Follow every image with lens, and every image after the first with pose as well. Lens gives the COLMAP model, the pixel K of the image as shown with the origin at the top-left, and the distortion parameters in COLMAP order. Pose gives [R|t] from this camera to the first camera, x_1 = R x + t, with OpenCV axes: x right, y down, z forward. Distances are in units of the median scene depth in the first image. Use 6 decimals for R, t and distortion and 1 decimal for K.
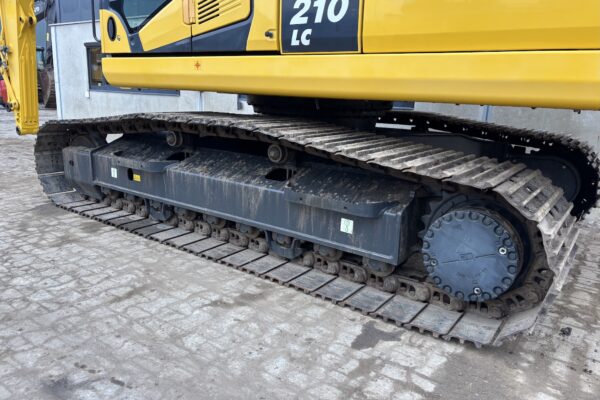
lens RADIAL K [[463.4, 0, 297.7], [0, 463.4, 203.3], [0, 0, 1]] dist [0.023671, -0.033330]
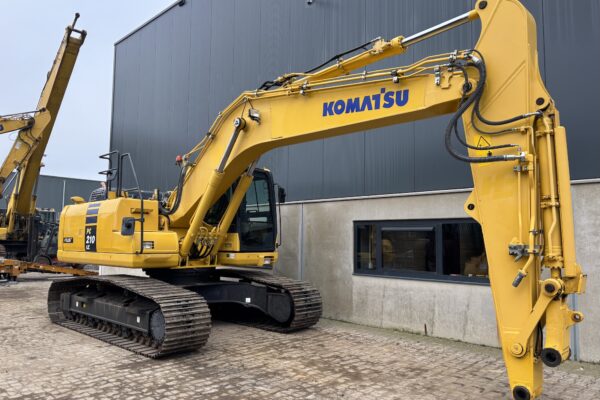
lens RADIAL K [[463.4, 0, 296.1], [0, 463.4, 202.2], [0, 0, 1]] dist [0.023671, -0.033330]
pose [[0.989146, -0.034897, -0.142732, 1.406041], [-0.012711, 0.947425, -0.319726, 0.247904], [0.146386, 0.318070, 0.936698, -1.608133]]
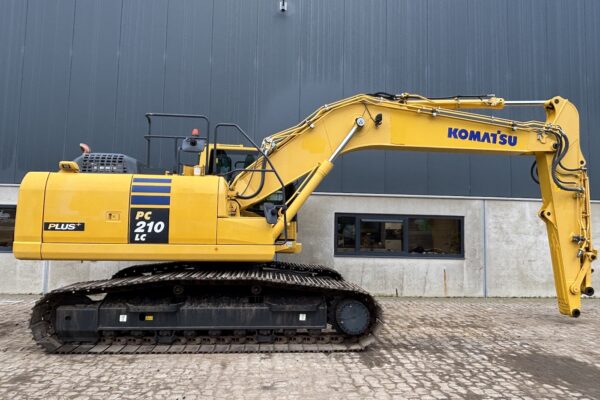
lens RADIAL K [[401.1, 0, 298.9], [0, 401.1, 206.4], [0, 0, 1]] dist [0.008352, -0.022345]
pose [[0.753220, 0.020377, 0.657453, -1.269220], [0.157984, 0.964658, -0.210894, -0.064381], [-0.638515, 0.262717, 0.723380, -0.713003]]
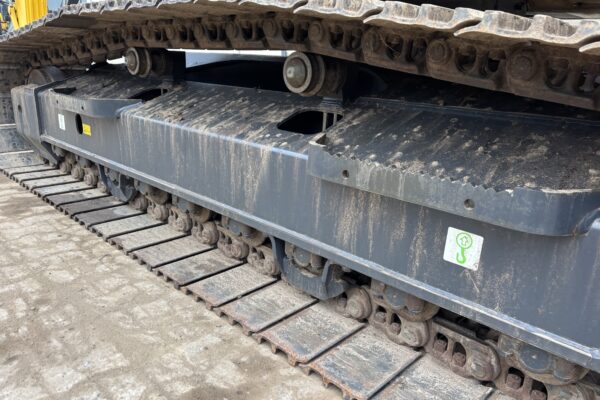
lens RADIAL K [[463.4, 0, 288.6], [0, 463.4, 205.9], [0, 0, 1]] dist [0.023671, -0.033330]
pose [[0.988399, 0.051593, -0.142851, 0.015760], [-0.043666, 0.997356, 0.058081, -0.001942], [0.145469, -0.051169, 0.988039, 0.546448]]
